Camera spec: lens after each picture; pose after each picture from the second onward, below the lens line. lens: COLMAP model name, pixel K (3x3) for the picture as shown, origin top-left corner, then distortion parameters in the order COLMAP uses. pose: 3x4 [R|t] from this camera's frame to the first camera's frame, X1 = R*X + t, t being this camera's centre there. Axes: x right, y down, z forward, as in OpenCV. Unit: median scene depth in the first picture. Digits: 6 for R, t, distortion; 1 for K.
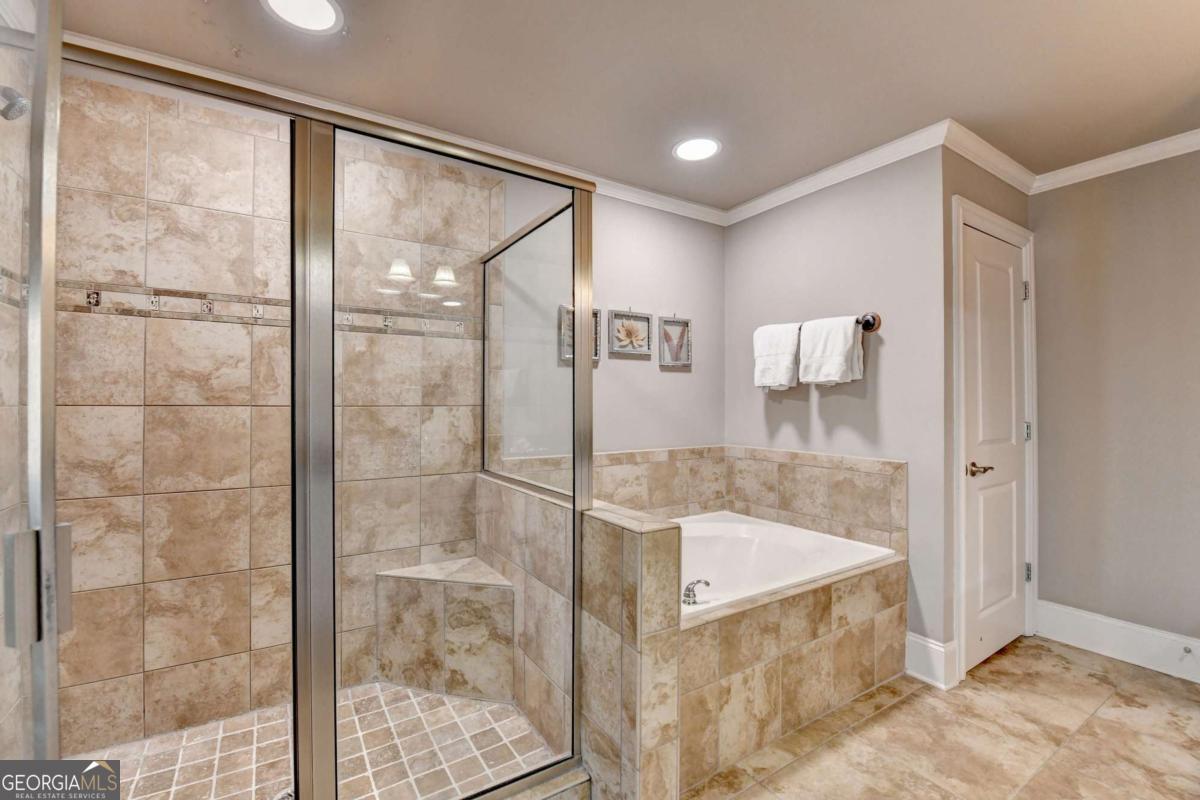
lens RADIAL K [[503.8, 0, 600.0], [0, 503.8, 400.0], [0, 0, 1]] dist [-0.019798, -0.000506]
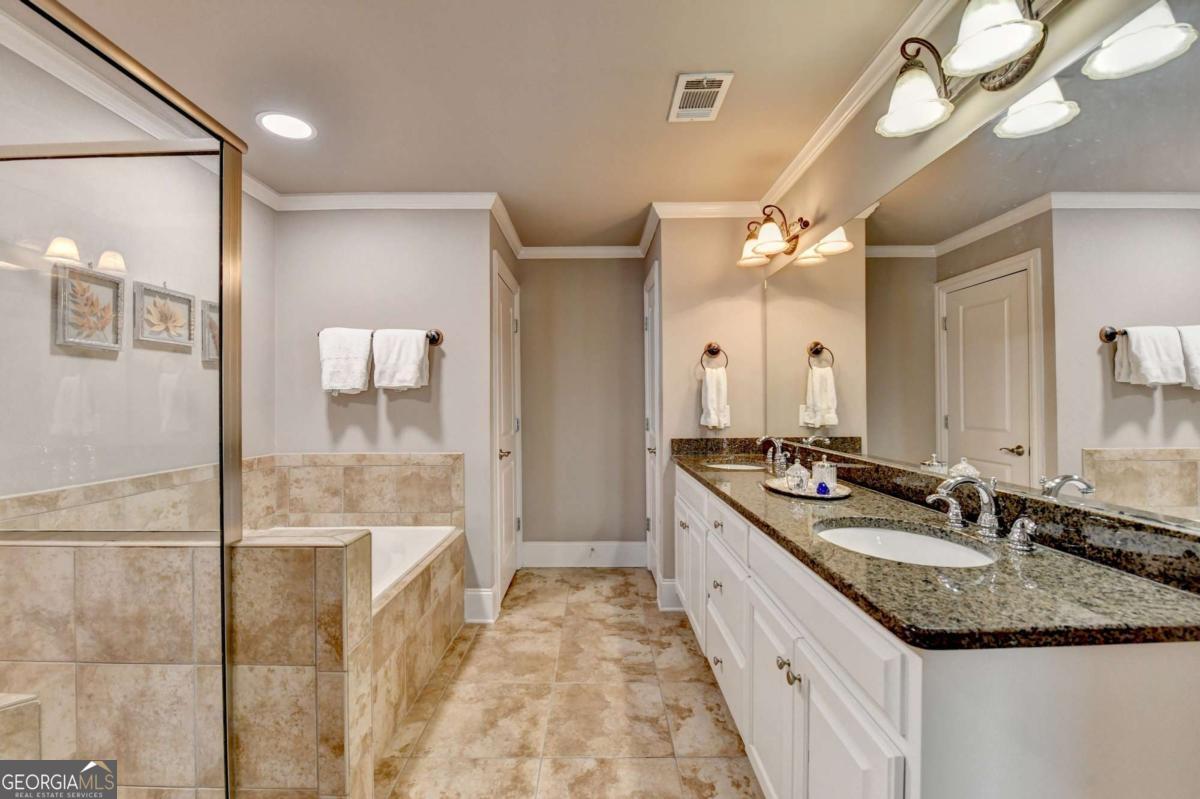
lens RADIAL K [[503.8, 0, 600.0], [0, 503.8, 399.5], [0, 0, 1]] dist [-0.019798, -0.000506]
pose [[0.521426, 0.003079, 0.853291, -0.267511], [0.000087, 0.999993, -0.003661, -0.005063], [-0.853296, 0.001983, 0.521422, 0.053003]]
